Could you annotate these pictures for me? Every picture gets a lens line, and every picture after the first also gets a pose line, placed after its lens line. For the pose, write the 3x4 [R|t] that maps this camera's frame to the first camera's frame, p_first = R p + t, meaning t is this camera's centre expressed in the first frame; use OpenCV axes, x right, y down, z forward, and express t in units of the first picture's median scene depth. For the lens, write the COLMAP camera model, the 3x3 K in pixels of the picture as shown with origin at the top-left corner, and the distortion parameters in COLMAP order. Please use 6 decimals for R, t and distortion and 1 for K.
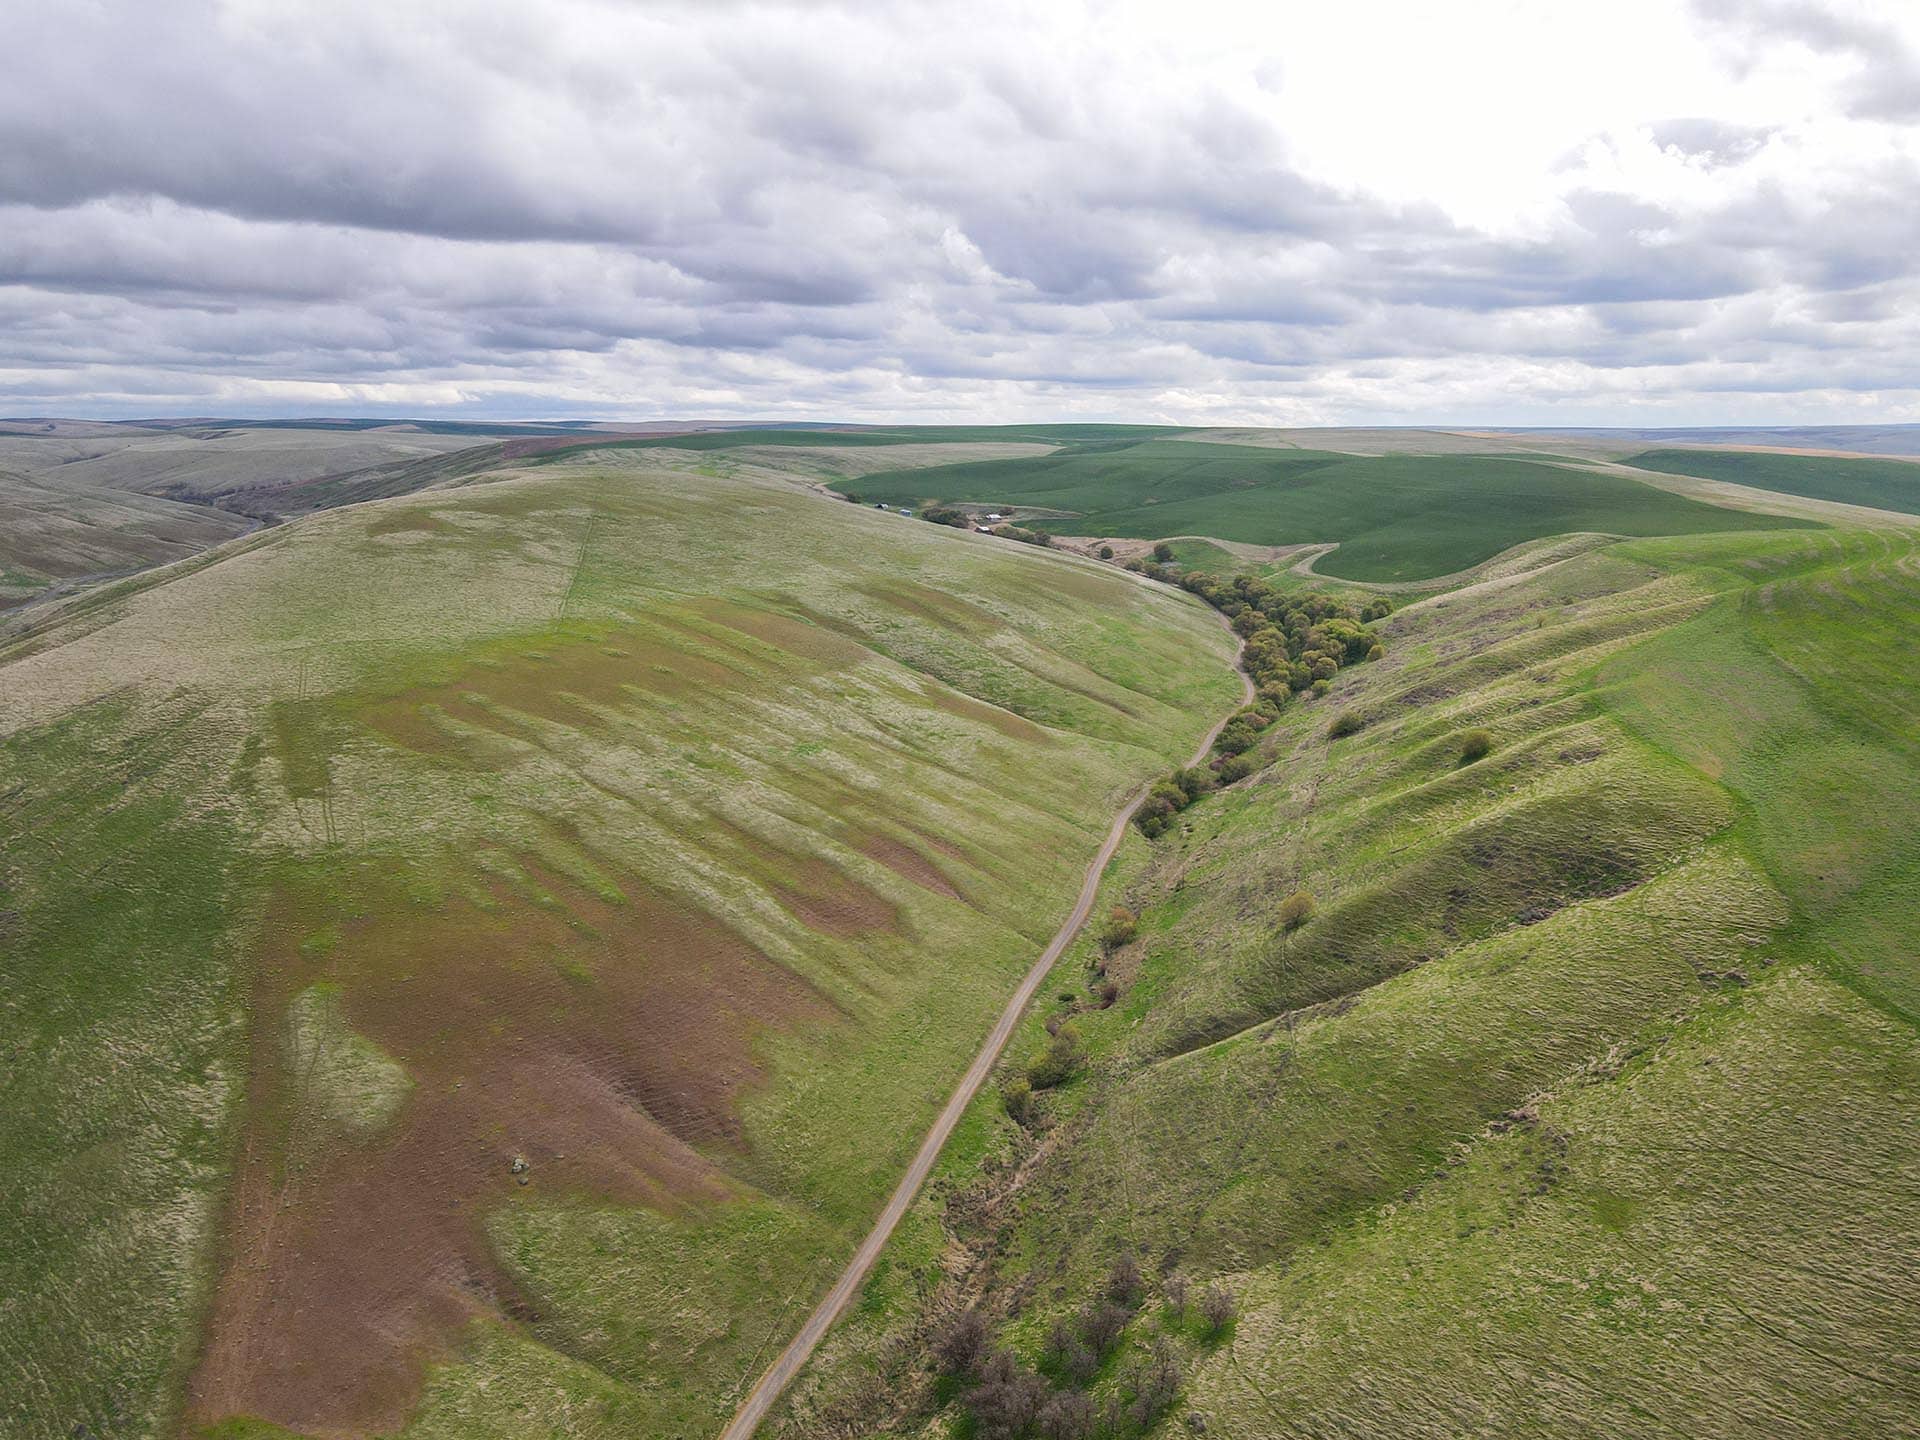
lens RADIAL K [[1377.5, 0, 960.0], [0, 1377.5, 720.0], [0, 0, 1]] dist [-0.030280, 0.045614]
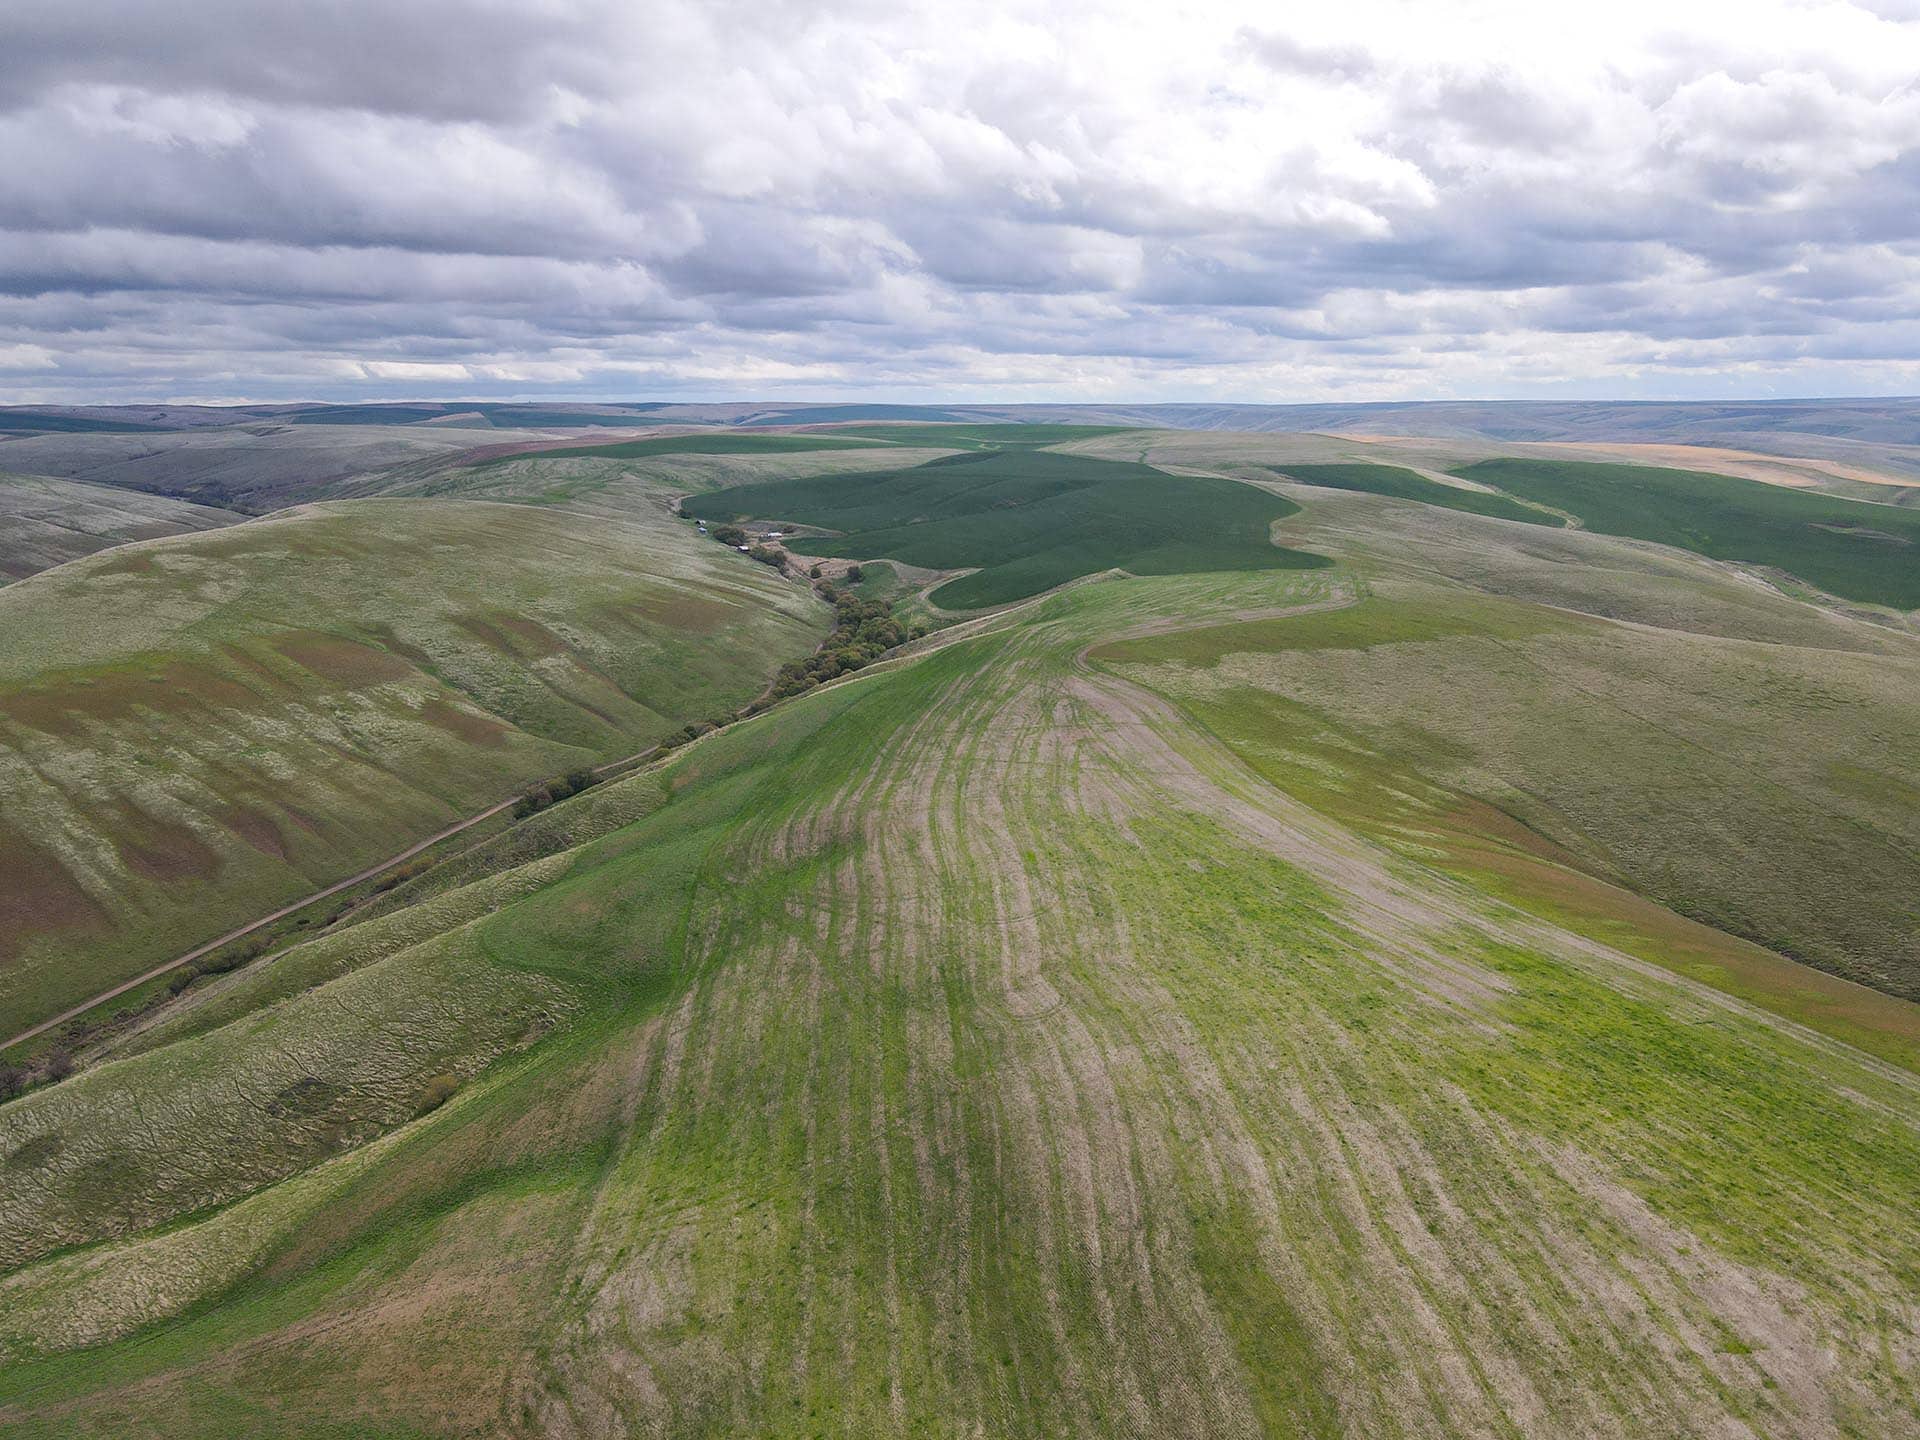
lens RADIAL K [[1377.5, 0, 960.0], [0, 1377.5, 720.0], [0, 0, 1]] dist [-0.030280, 0.045614]
pose [[0.997150, 0.011384, -0.074584, 0.755065], [-0.010046, 0.999782, 0.018295, -0.046142], [0.074776, -0.017494, 0.997047, -0.372987]]
